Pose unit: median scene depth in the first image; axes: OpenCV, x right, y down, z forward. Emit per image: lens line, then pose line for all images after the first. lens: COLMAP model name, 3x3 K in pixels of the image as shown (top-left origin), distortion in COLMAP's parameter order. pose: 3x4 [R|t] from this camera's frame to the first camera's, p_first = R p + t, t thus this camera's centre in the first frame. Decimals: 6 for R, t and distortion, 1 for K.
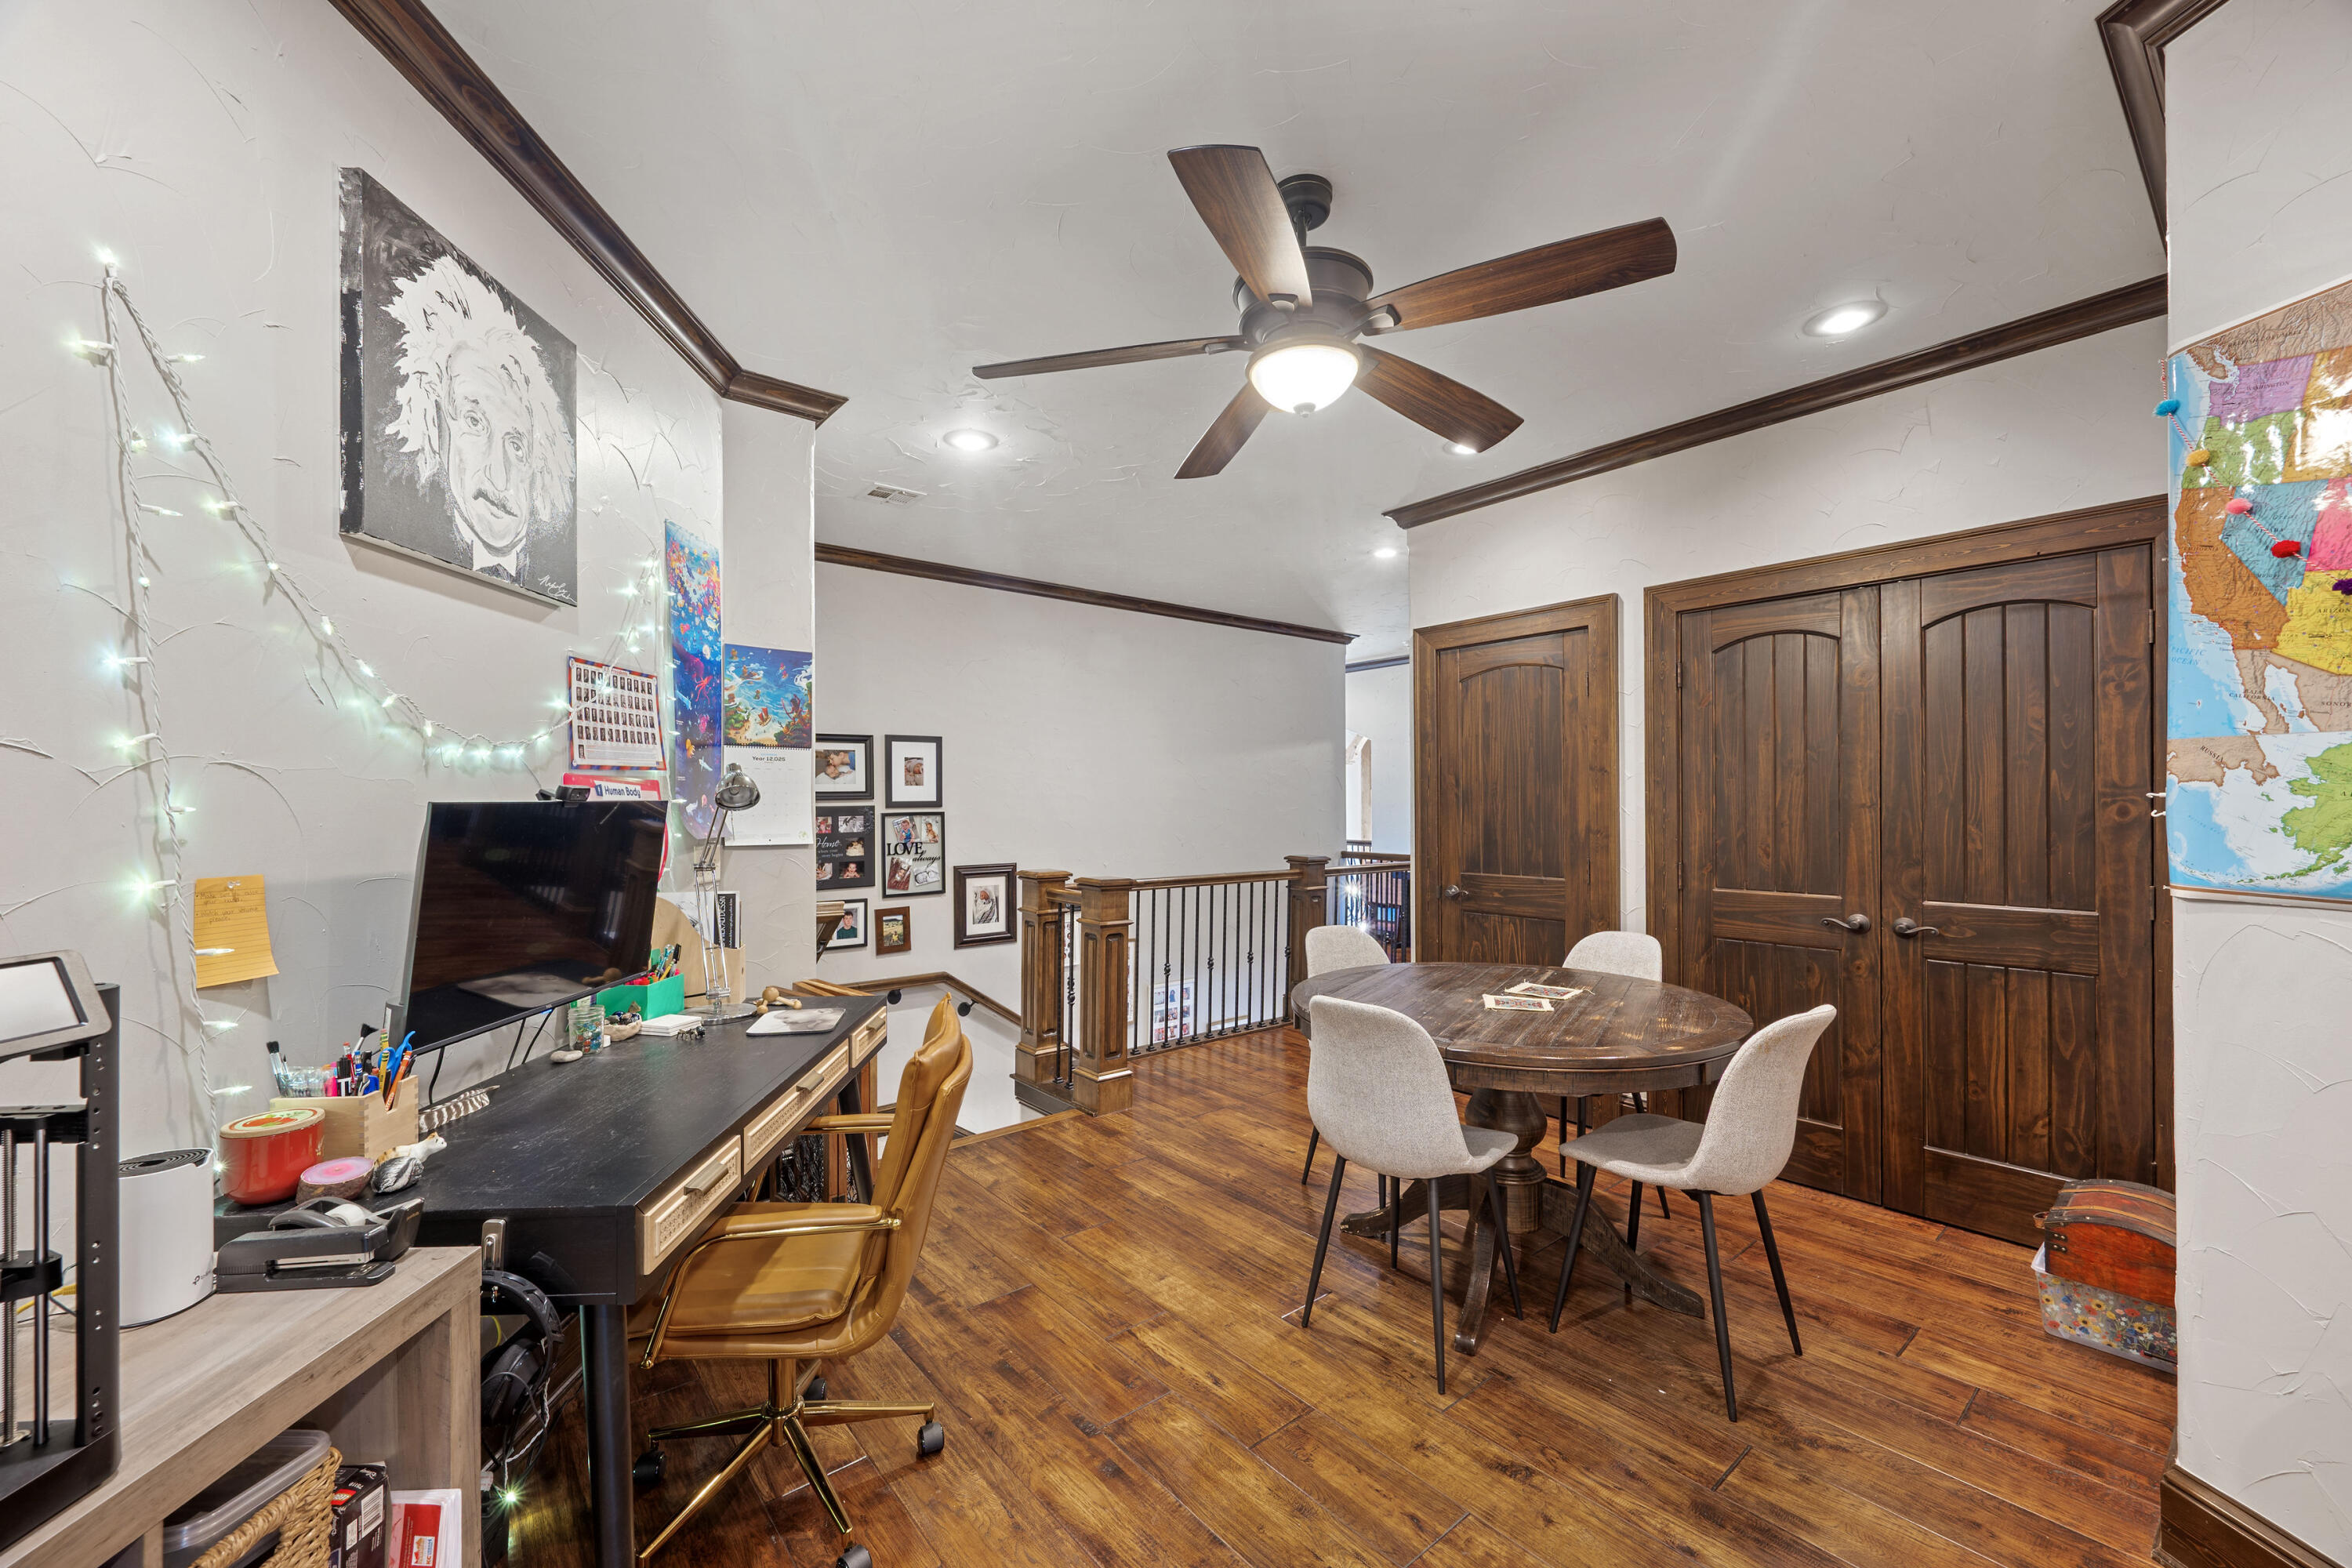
lens RADIAL K [[925.0, 0, 1171.2], [0, 925.0, 801.4], [0, 0, 1]] dist [-0.011285, -0.000759]
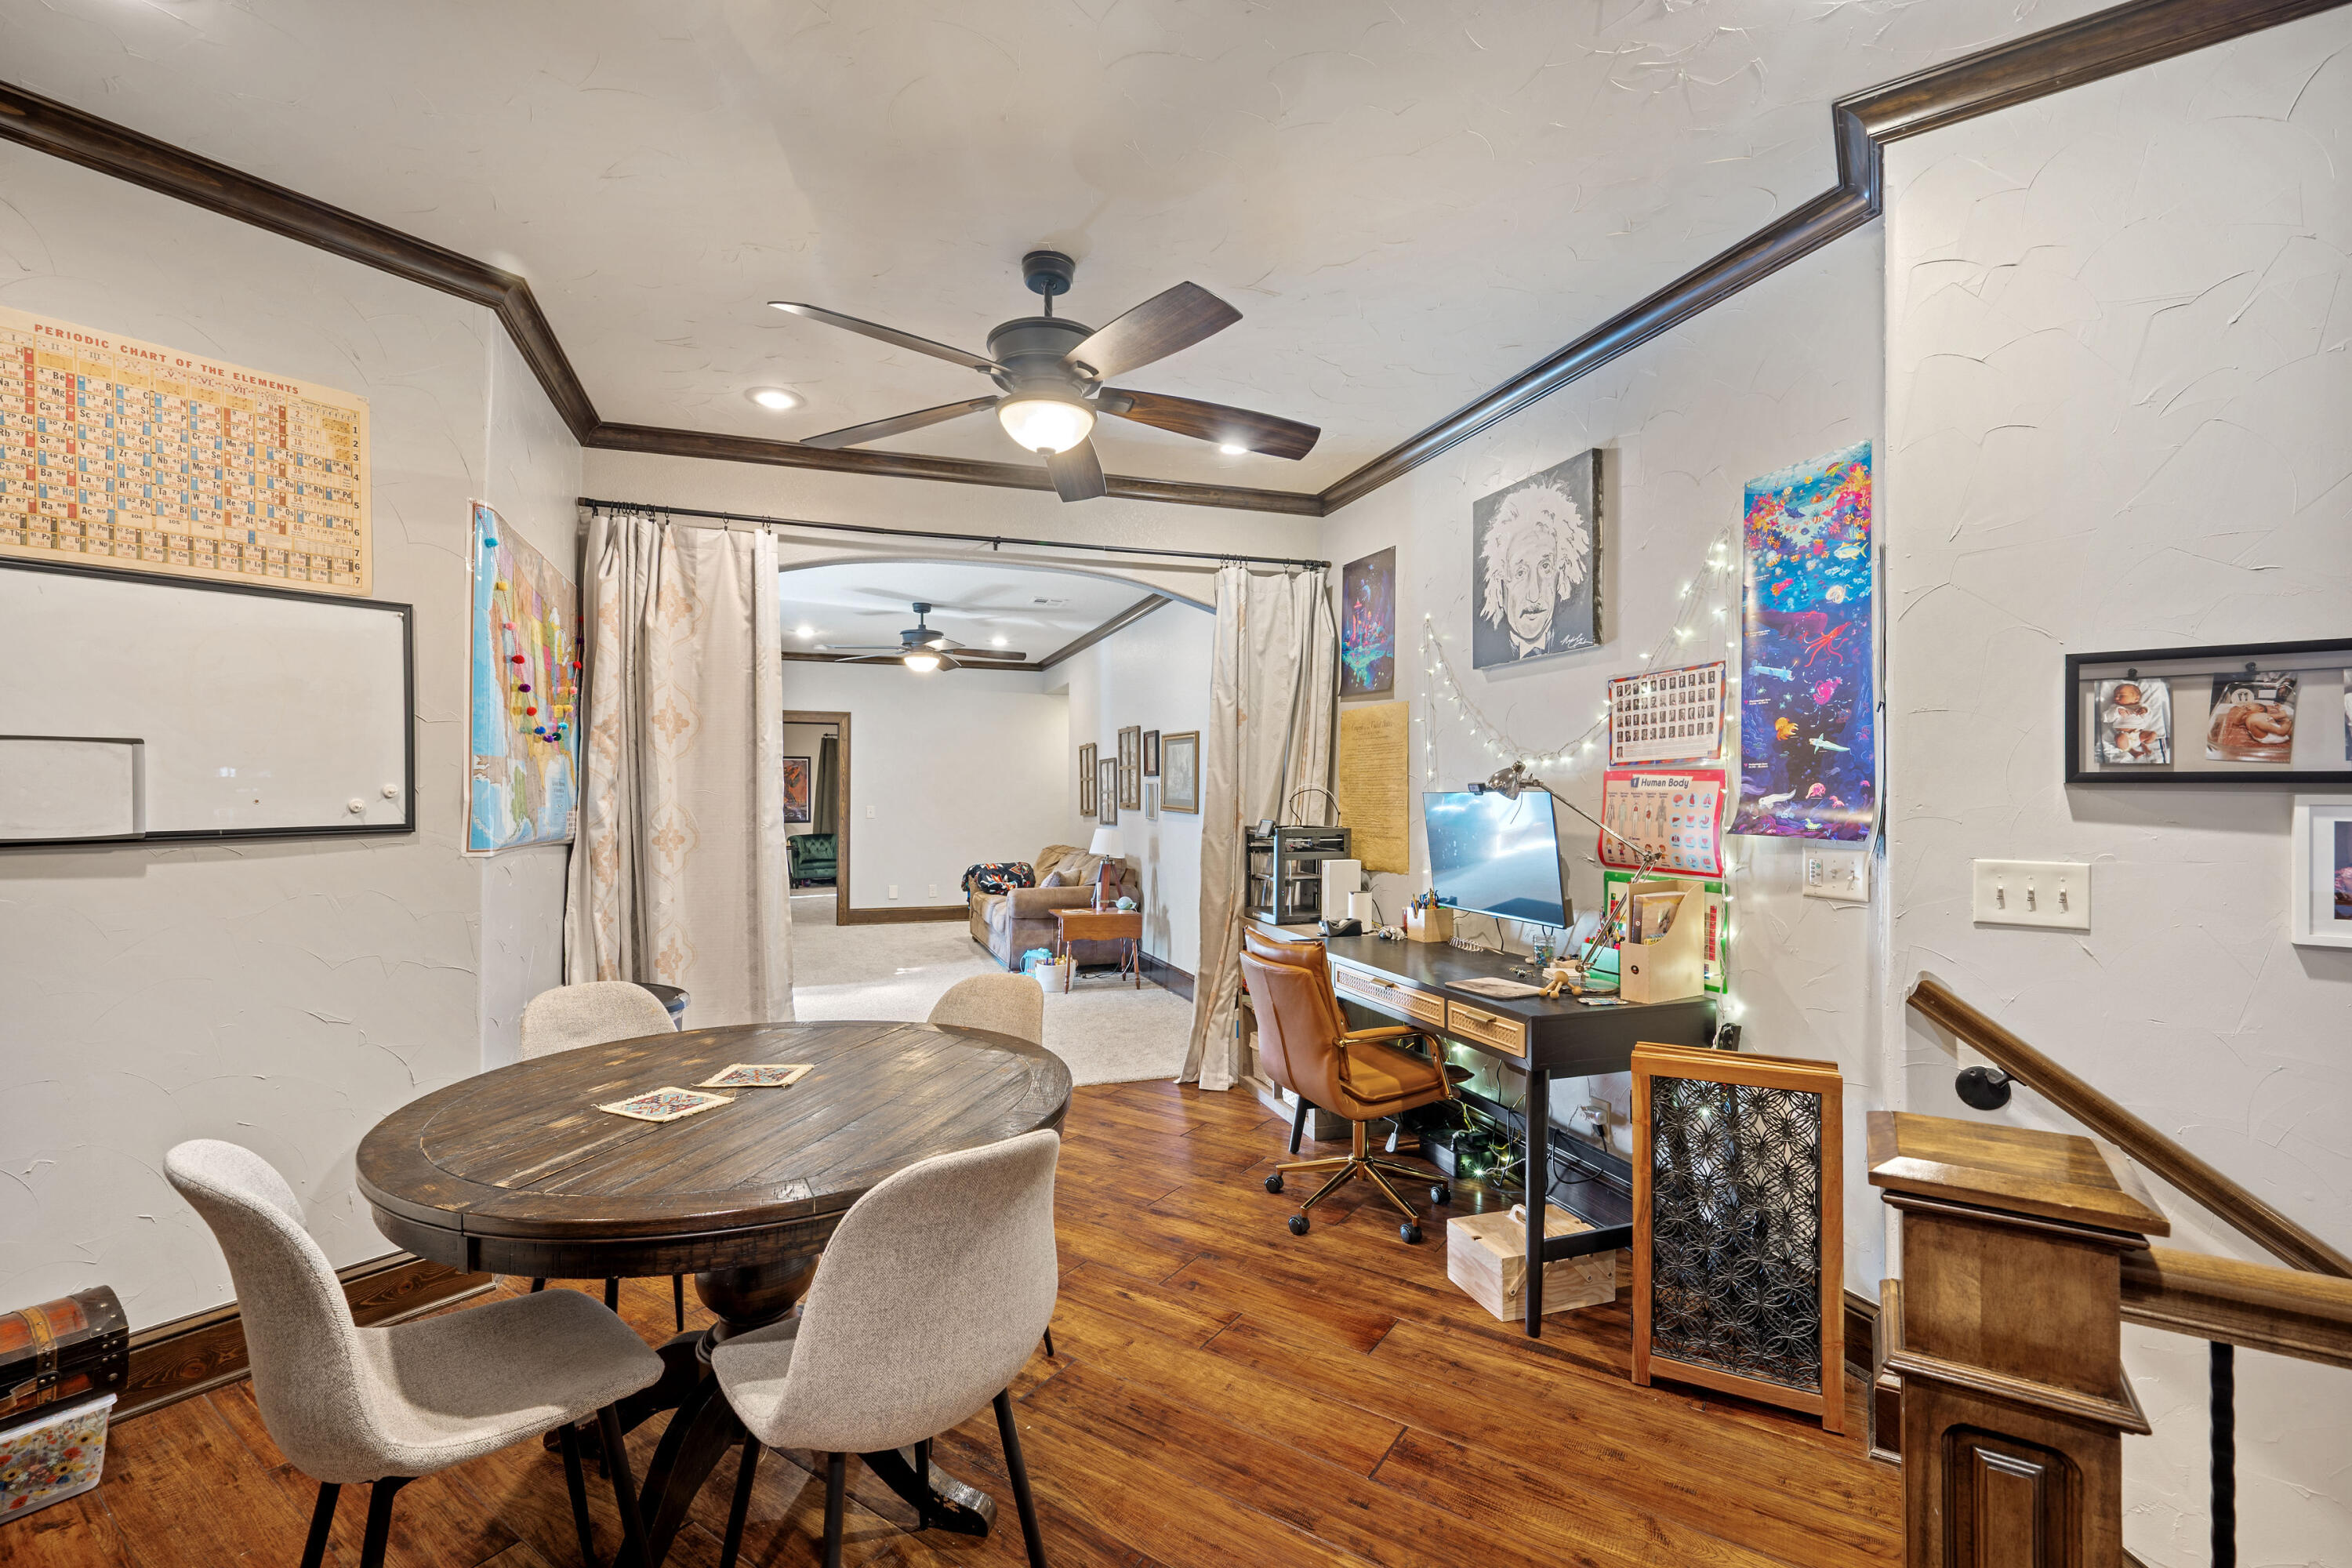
lens RADIAL K [[1025.0, 0, 1180.4], [0, 1025.0, 788.3], [0, 0, 1]] dist [0.000036, 0.000004]
pose [[-0.959378, 0.005075, -0.282079, 0.172822], [0.005654, 0.999983, -0.001237, -0.003525], [0.282068, -0.002782, -0.959390, 1.139170]]
